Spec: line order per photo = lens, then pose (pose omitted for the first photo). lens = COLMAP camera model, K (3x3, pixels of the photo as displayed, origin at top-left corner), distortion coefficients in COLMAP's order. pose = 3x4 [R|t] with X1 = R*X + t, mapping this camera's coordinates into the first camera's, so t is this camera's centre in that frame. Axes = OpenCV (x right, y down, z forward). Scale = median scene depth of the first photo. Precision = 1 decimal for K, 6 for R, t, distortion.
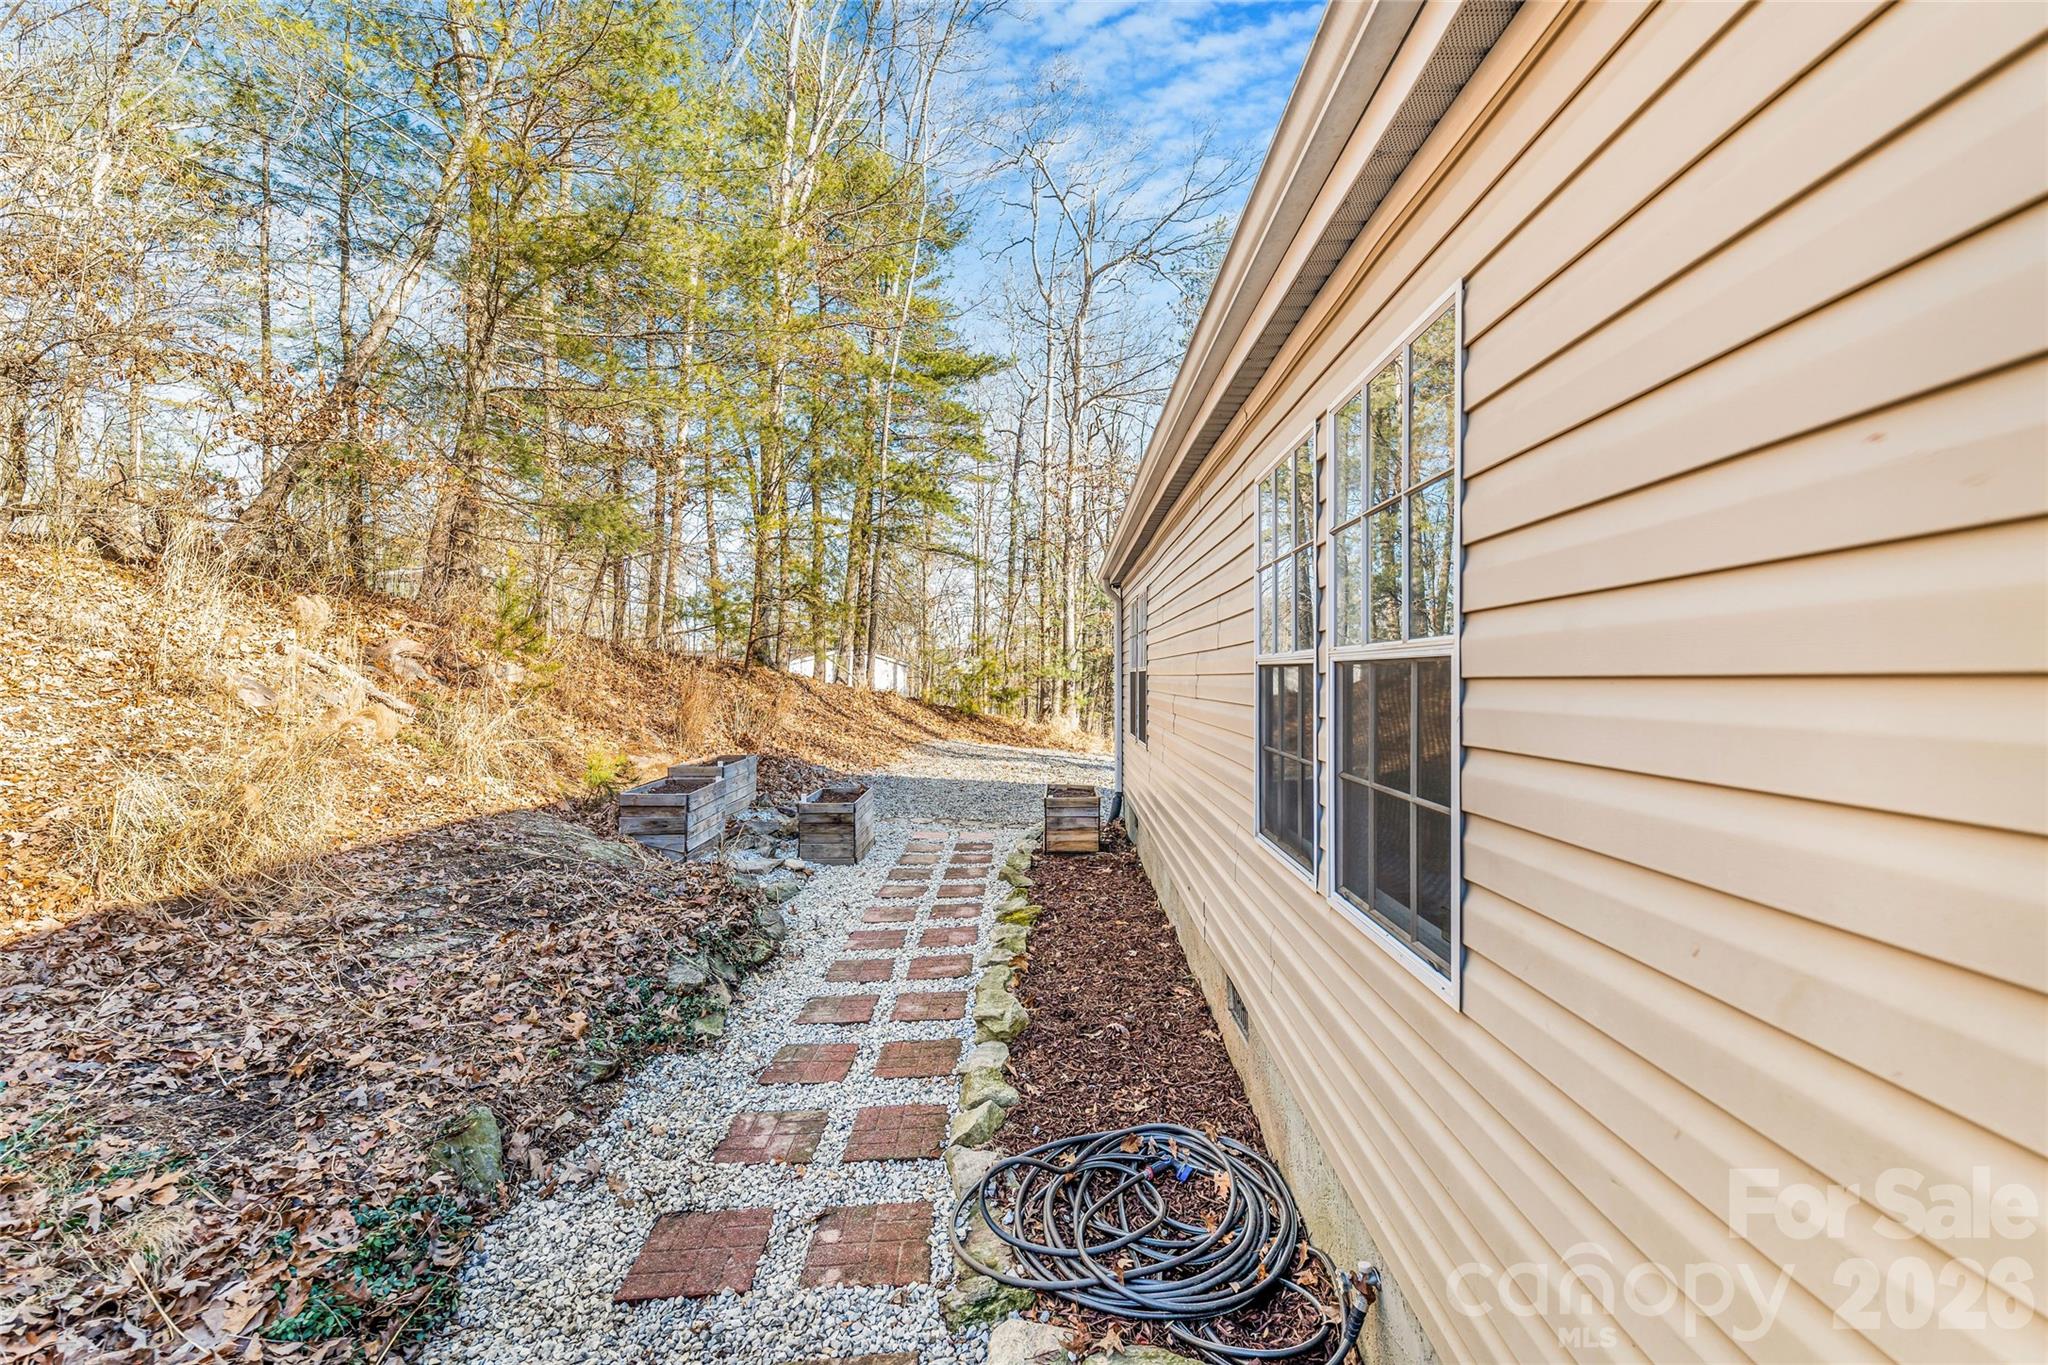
lens RADIAL K [[835.0, 0, 1036.6], [0, 835.0, 694.2], [0, 0, 1]] dist [0.008026, -0.000037]
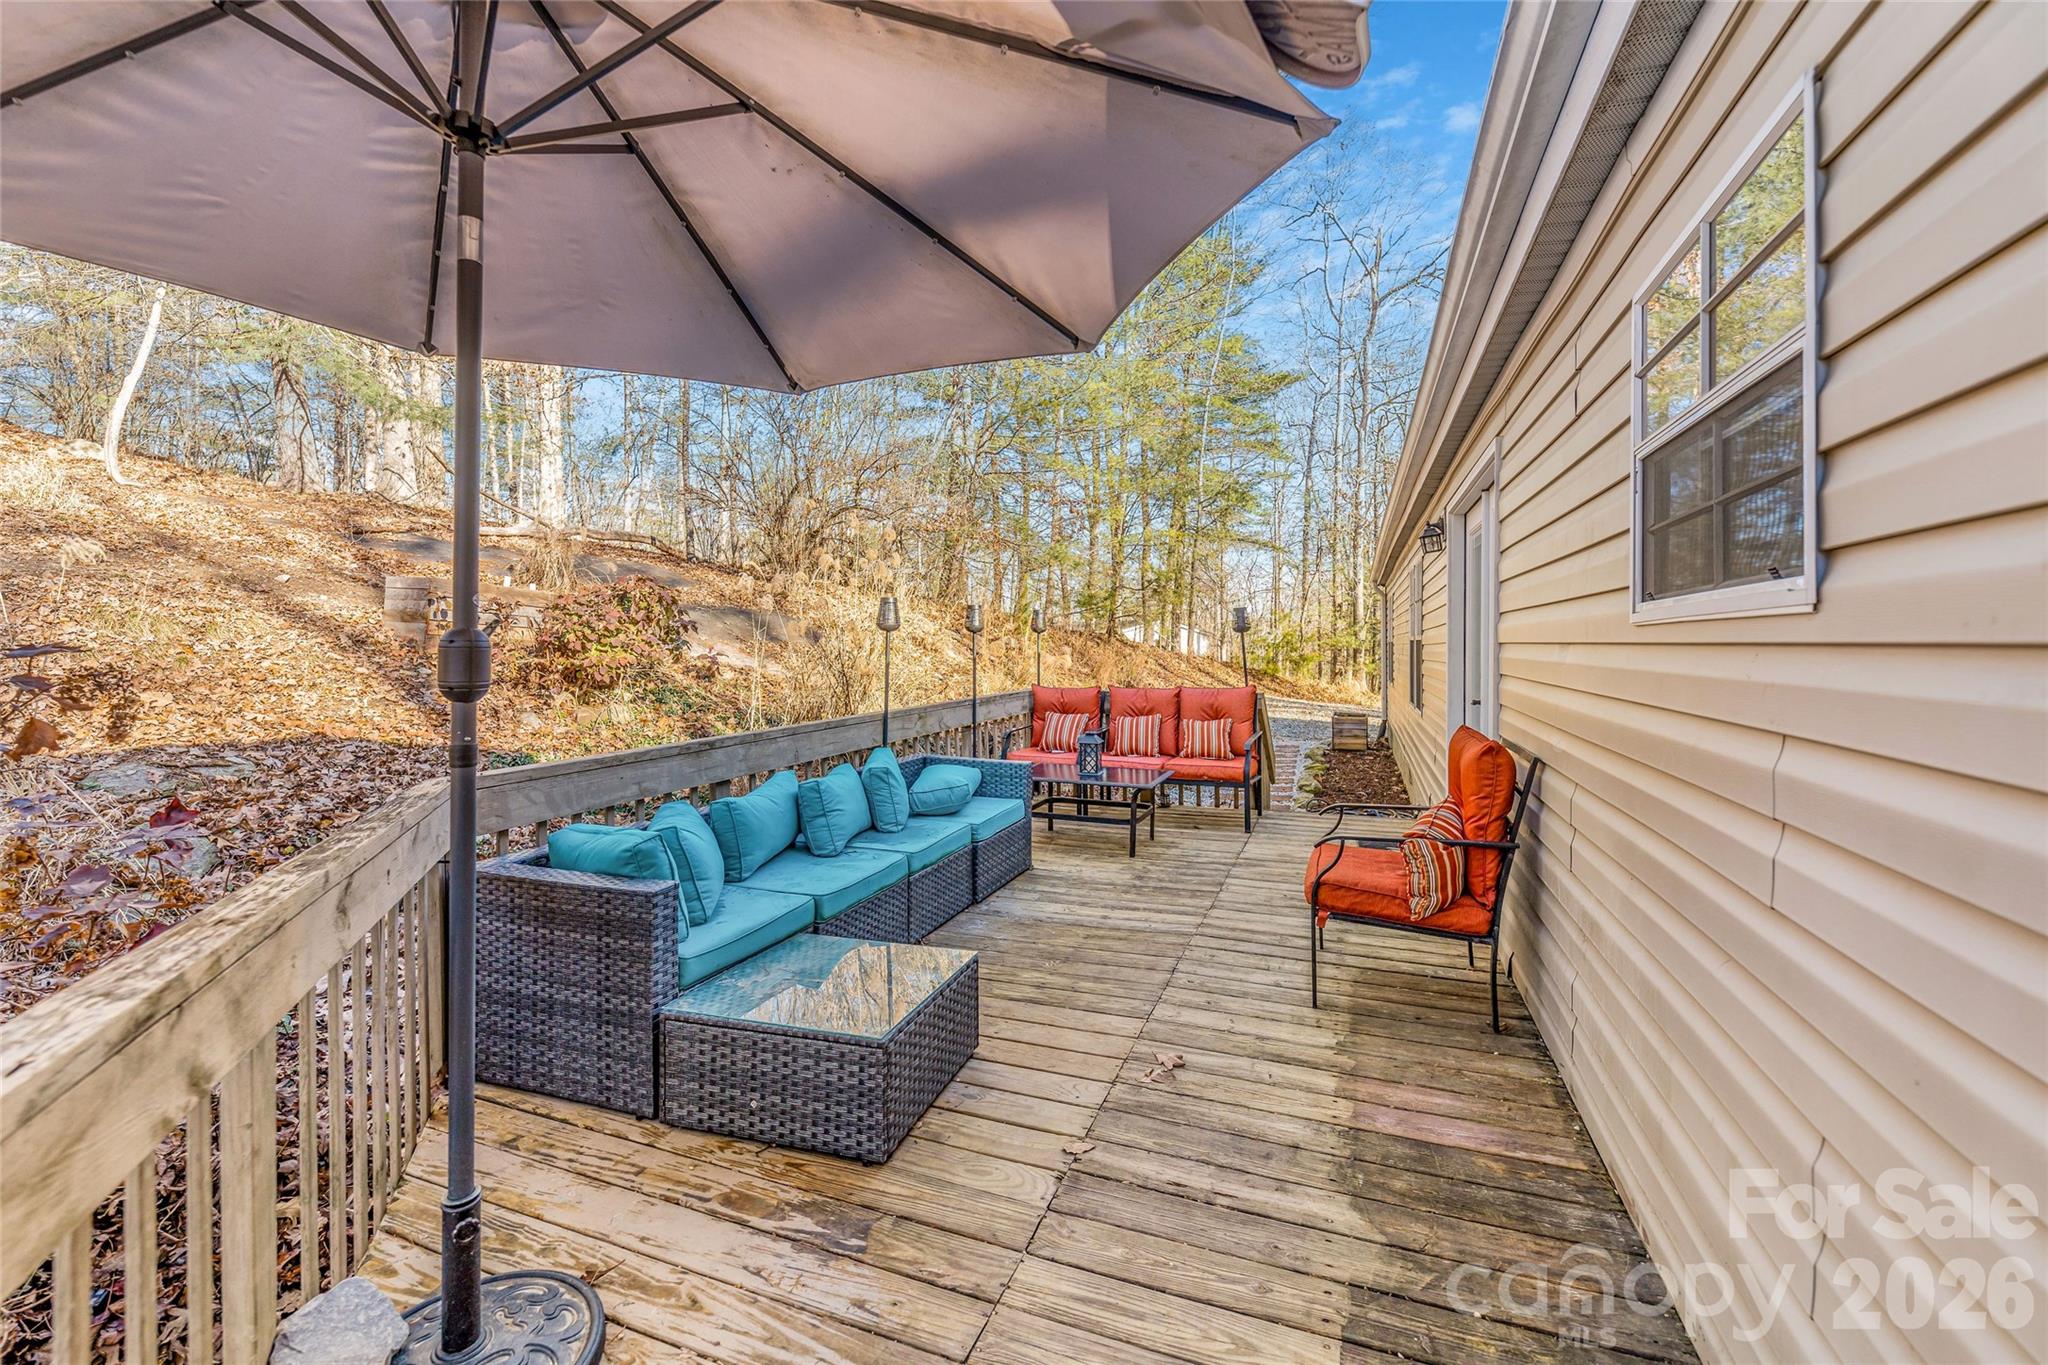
lens RADIAL K [[825.8, 0, 1031.1], [0, 825.8, 651.6], [0, 0, 1]] dist [-0.000131, -0.000015]
pose [[0.940210, 0.000055, -0.340594, 0.001962], [-0.004816, 0.999902, -0.013133, 0.005758], [0.340560, 0.013988, 0.940119, -0.254134]]
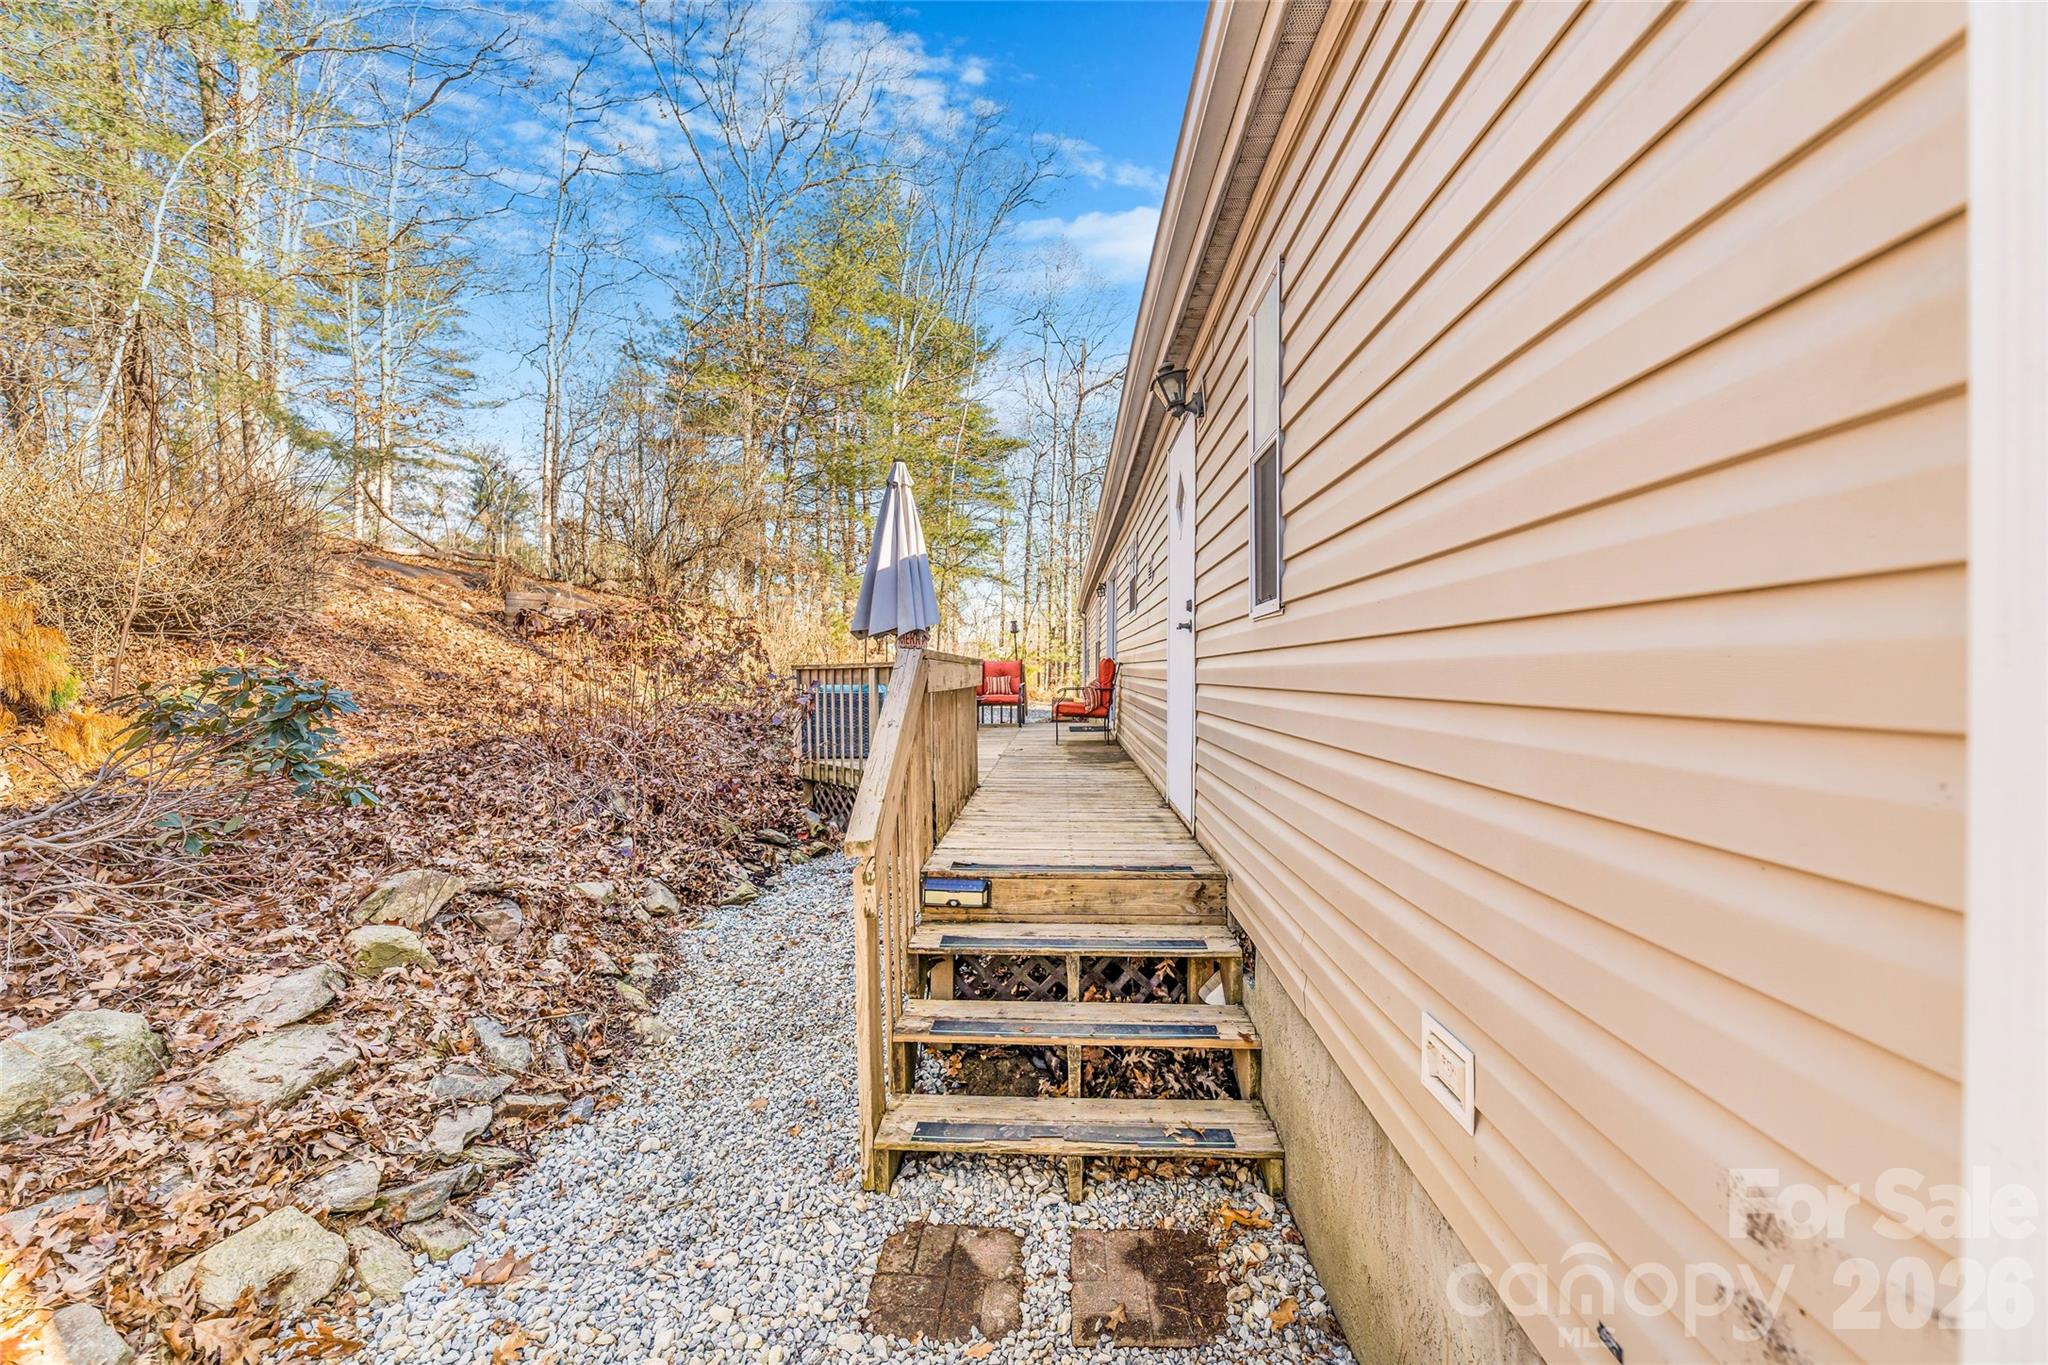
lens RADIAL K [[835.0, 0, 1036.6], [0, 835.0, 694.2], [0, 0, 1]] dist [0.008026, -0.000037]
pose [[0.999969, 0.005861, -0.005303, -0.009925], [-0.005834, 0.999970, 0.005118, 0.037314], [0.005333, -0.005087, 0.999973, -0.567079]]
